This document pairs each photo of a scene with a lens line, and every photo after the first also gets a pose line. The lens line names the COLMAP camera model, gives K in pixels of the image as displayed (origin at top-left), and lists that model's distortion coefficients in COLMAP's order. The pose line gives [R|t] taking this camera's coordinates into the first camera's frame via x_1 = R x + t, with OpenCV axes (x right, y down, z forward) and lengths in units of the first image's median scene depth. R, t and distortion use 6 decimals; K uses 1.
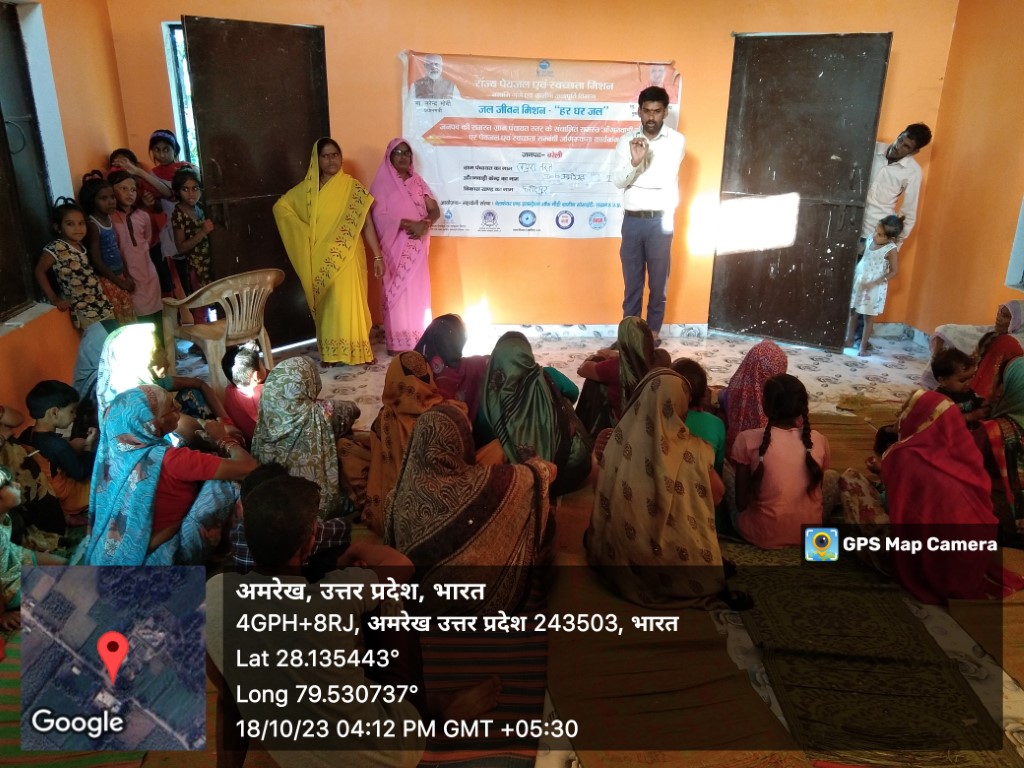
lens RADIAL K [[802.4, 0, 509.4], [0, 802.4, 381.5], [0, 0, 1]] dist [0.007181, -0.006861]
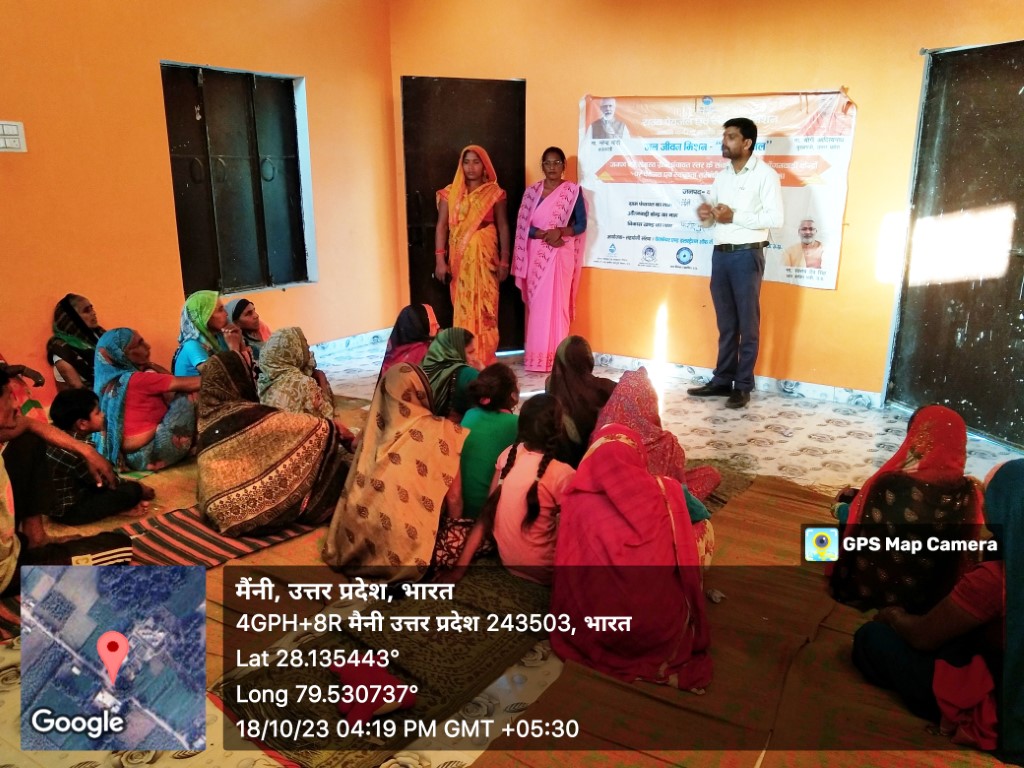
lens RADIAL K [[802.4, 0, 528.1], [0, 802.4, 385.6], [0, 0, 1]] dist [0.007181, -0.006861]
pose [[0.786530, 0.150433, -0.598949, 0.507627], [-0.192959, 0.981182, -0.006956, -0.003129], [0.586632, 0.121044, 0.800757, 0.125026]]
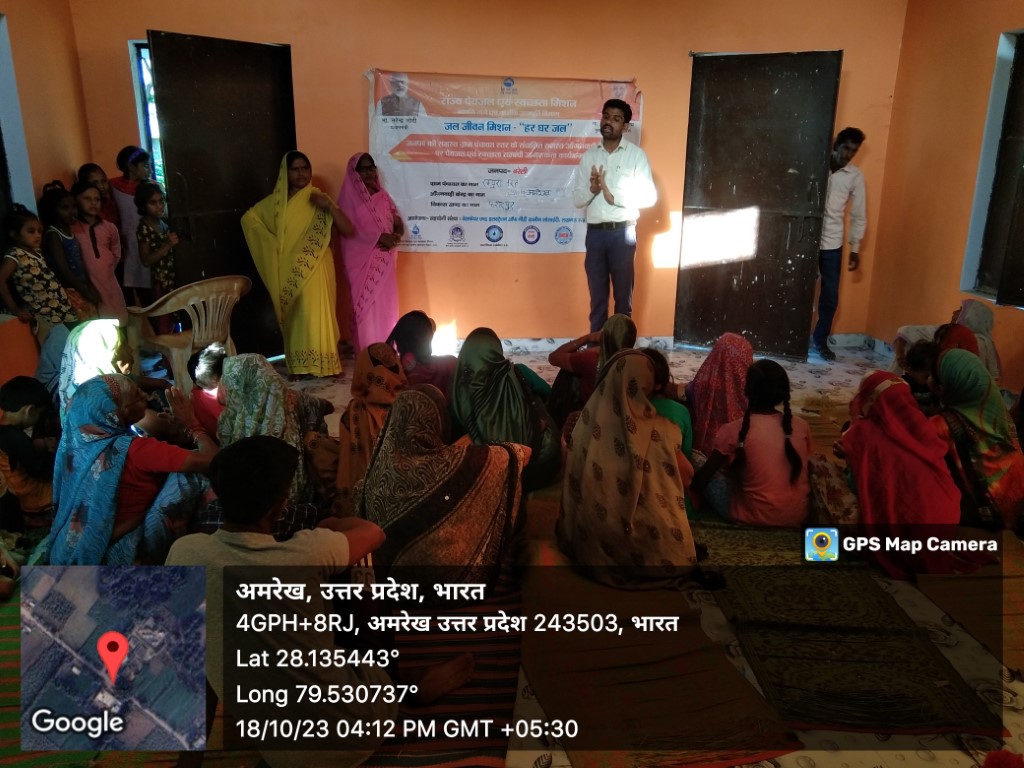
lens RADIAL K [[802.4, 0, 508.6], [0, 802.4, 380.9], [0, 0, 1]] dist [0.007181, -0.006861]
pose [[0.999191, -0.014734, 0.037423, -0.000259], [0.016466, 0.998788, -0.046379, 0.030831], [-0.036694, 0.046957, 0.998223, -0.000779]]
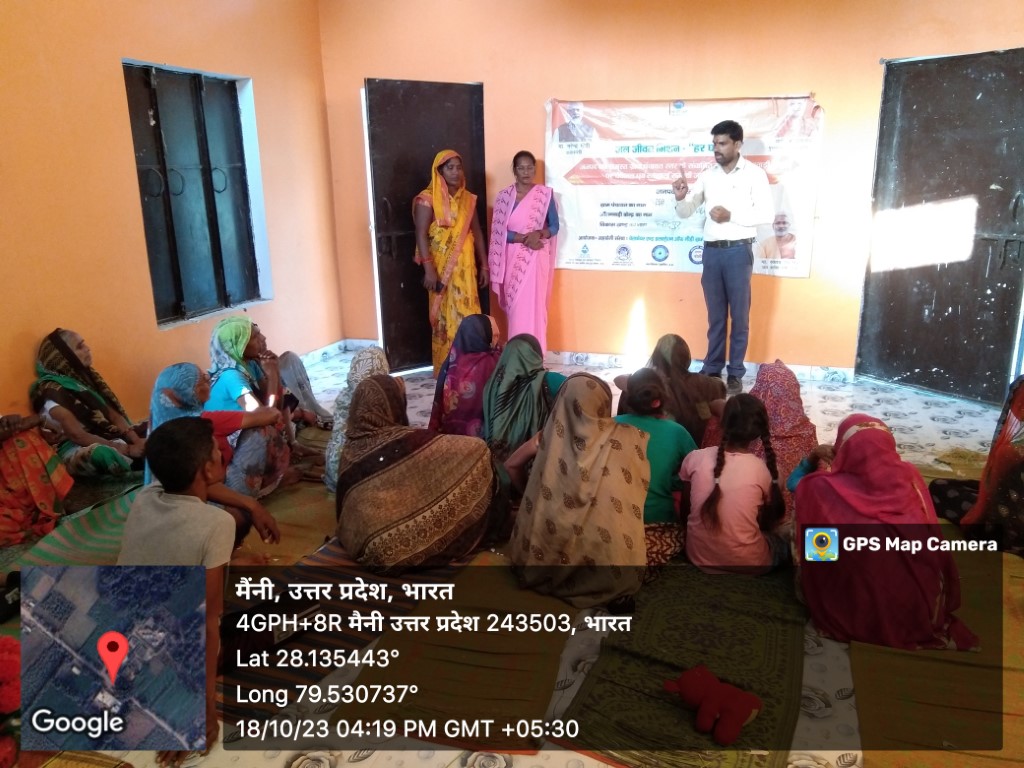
lens RADIAL K [[802.4, 0, 520.6], [0, 802.4, 387.4], [0, 0, 1]] dist [0.007181, -0.006861]
pose [[0.920976, 0.074185, -0.382490, 0.275552], [-0.099280, 0.993983, -0.046265, 0.034230], [0.376757, 0.080583, 0.922800, 0.000025]]
